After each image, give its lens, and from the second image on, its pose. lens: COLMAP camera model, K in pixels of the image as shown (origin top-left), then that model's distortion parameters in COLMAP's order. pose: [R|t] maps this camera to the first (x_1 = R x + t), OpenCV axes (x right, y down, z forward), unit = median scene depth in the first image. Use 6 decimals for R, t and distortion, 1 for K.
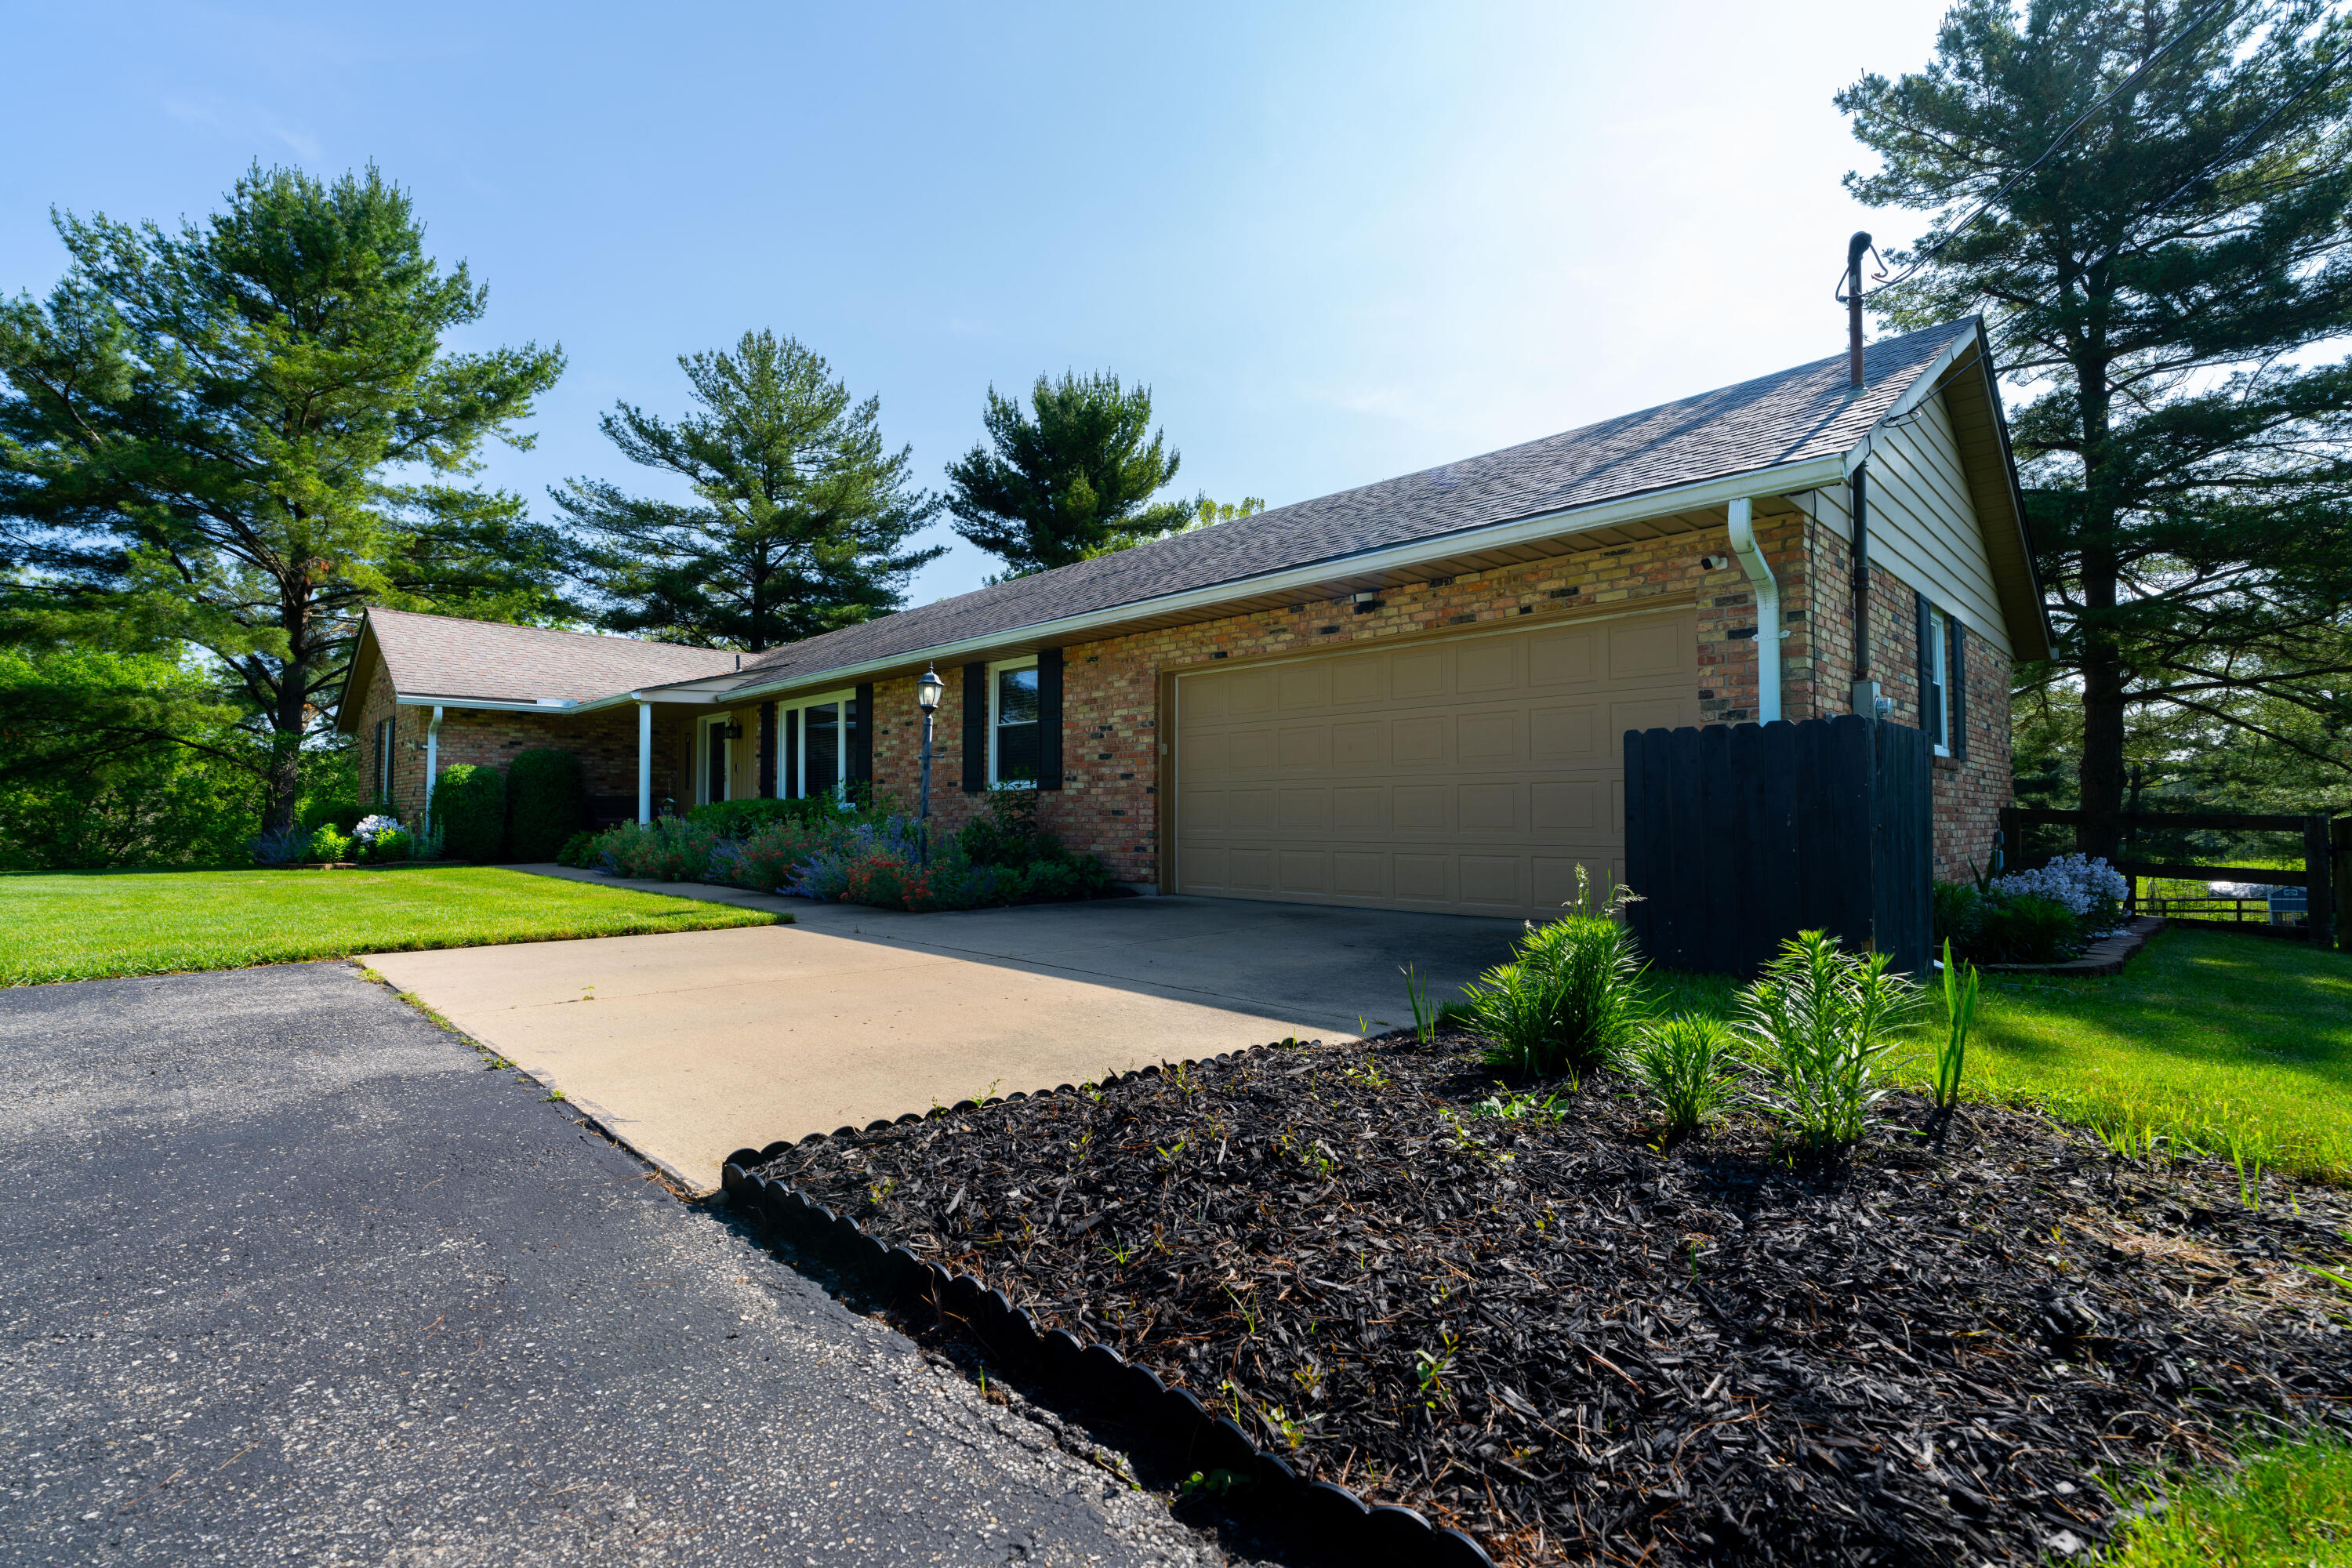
lens RADIAL K [[1064.0, 0, 1176.0], [0, 1064.0, 784.0], [0, 0, 1]] dist [-0.003870, 0.000249]
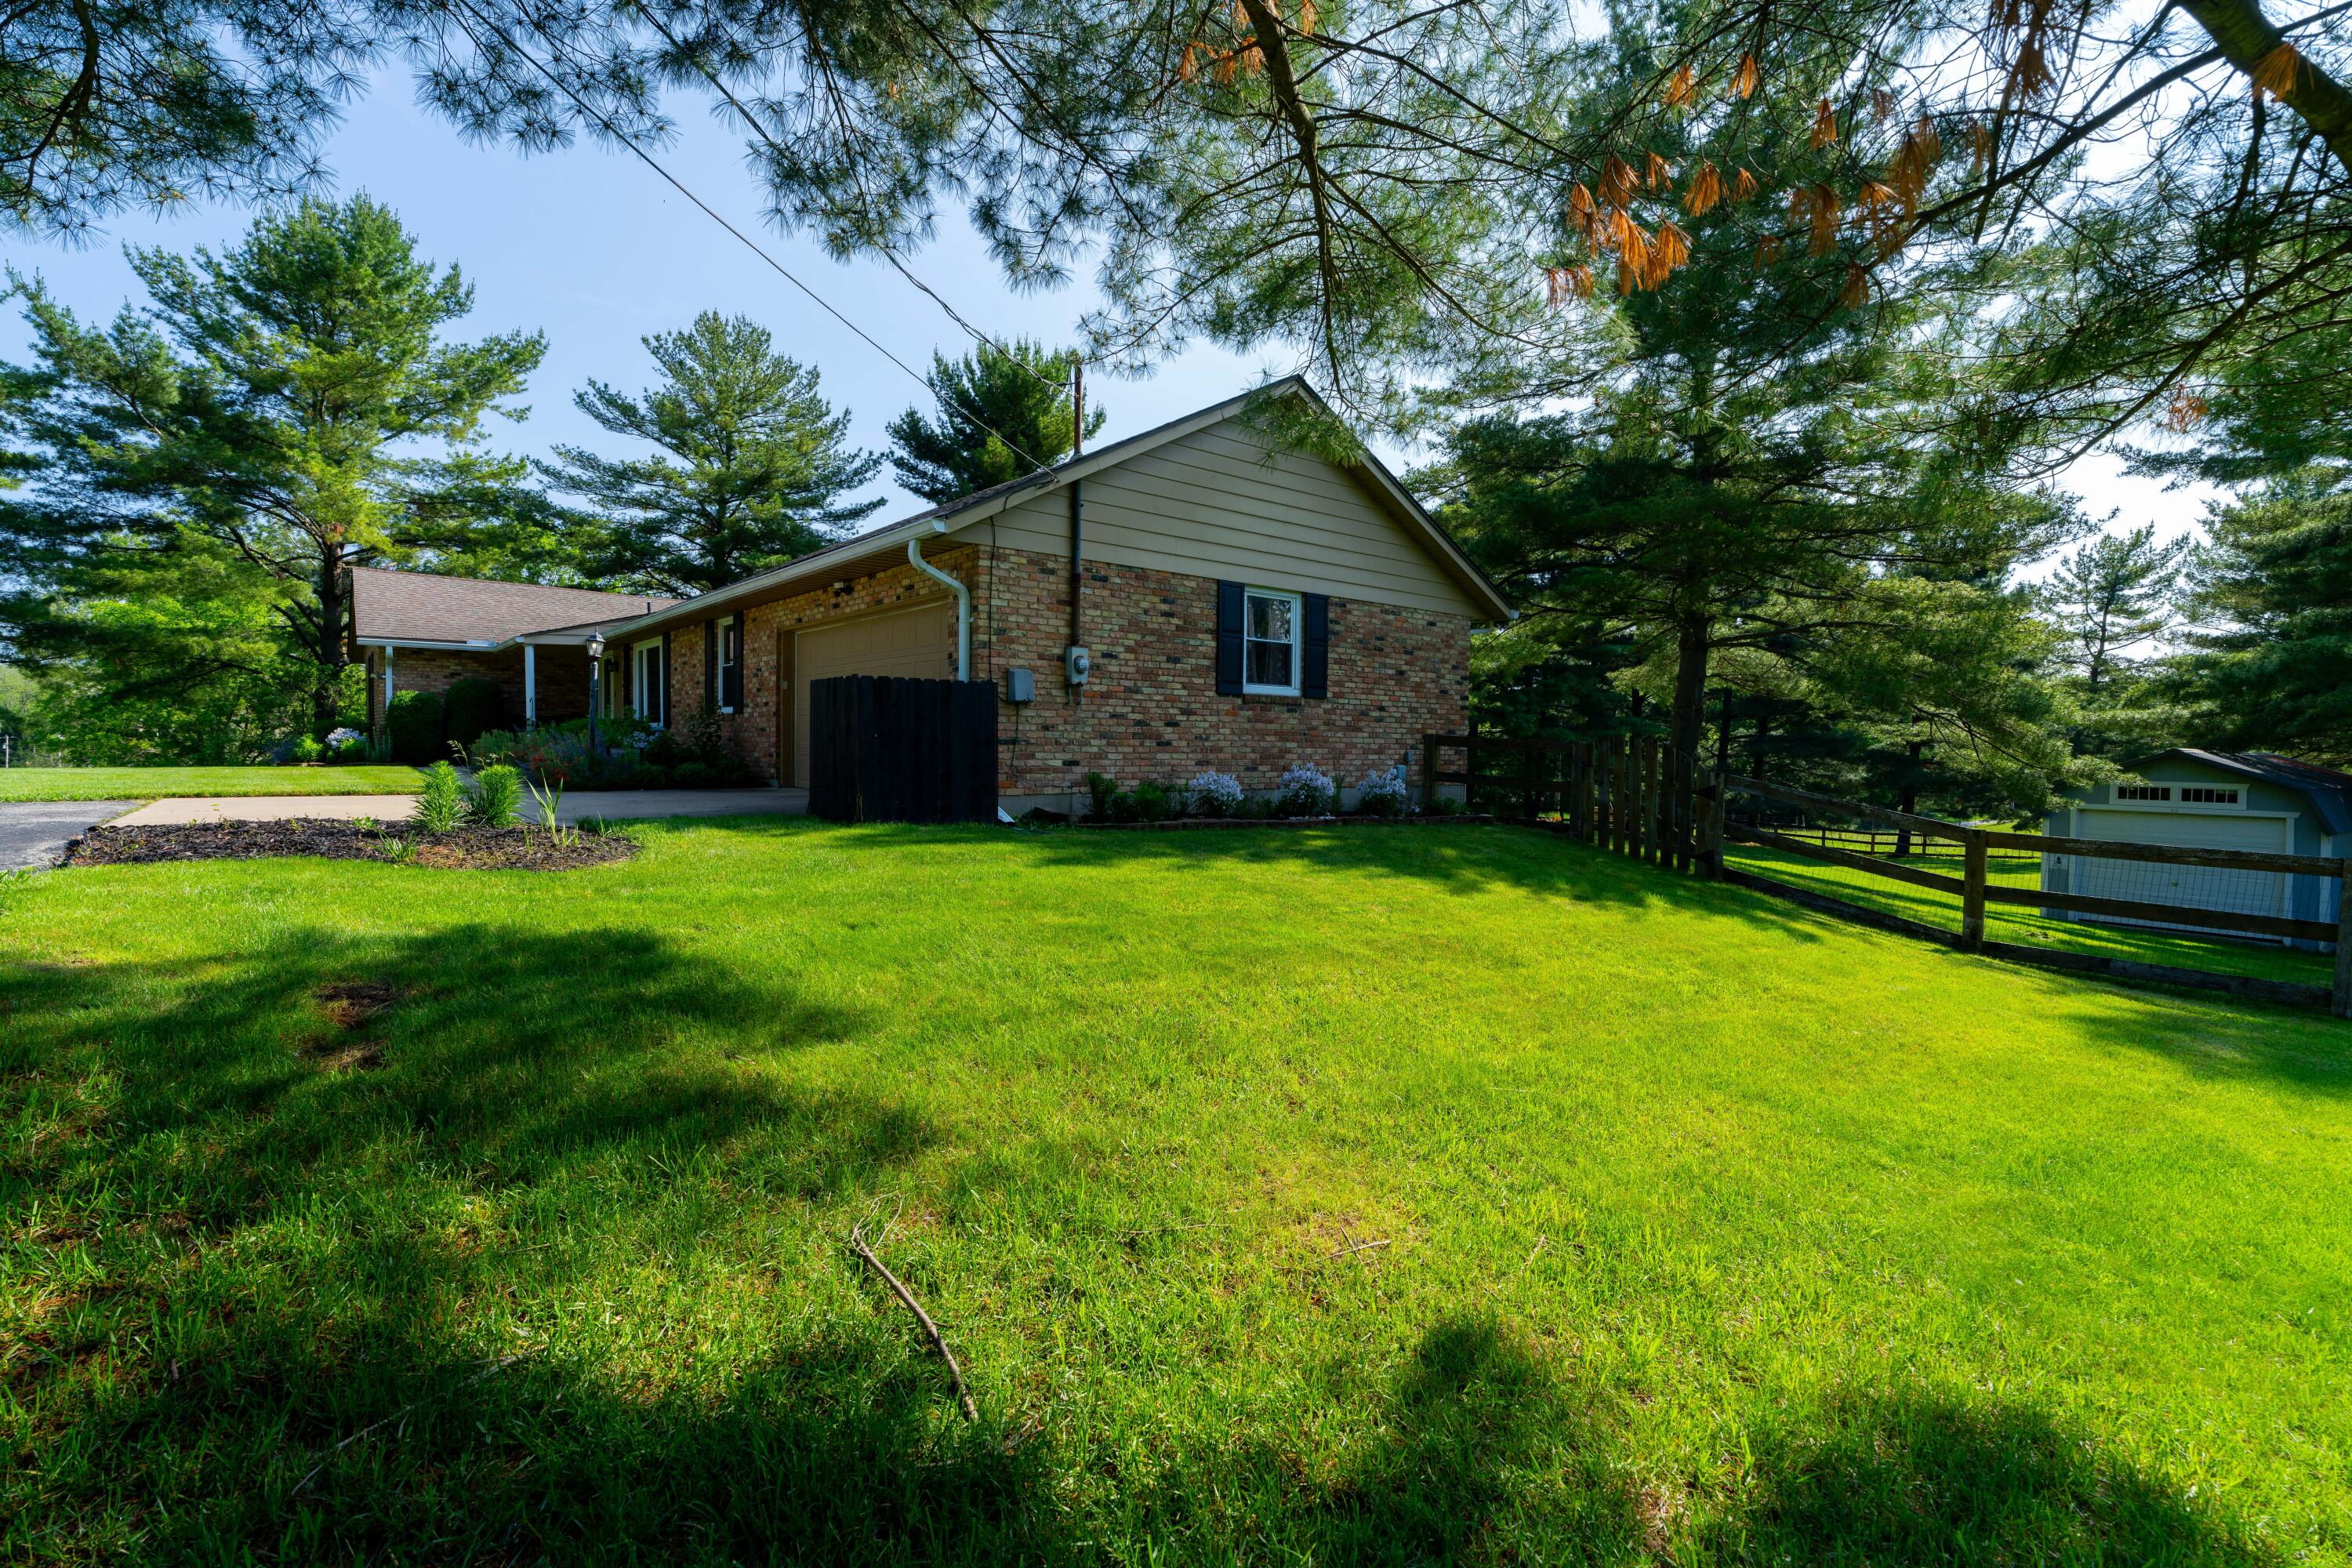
lens RADIAL K [[1064.0, 0, 1176.0], [0, 1064.0, 784.0], [0, 0, 1]] dist [-0.003870, 0.000249]
pose [[0.995797, 0.016021, -0.090172, 0.235310], [-0.009818, 0.997581, 0.068812, -0.001454], [0.091056, -0.067637, 0.993546, -0.137340]]
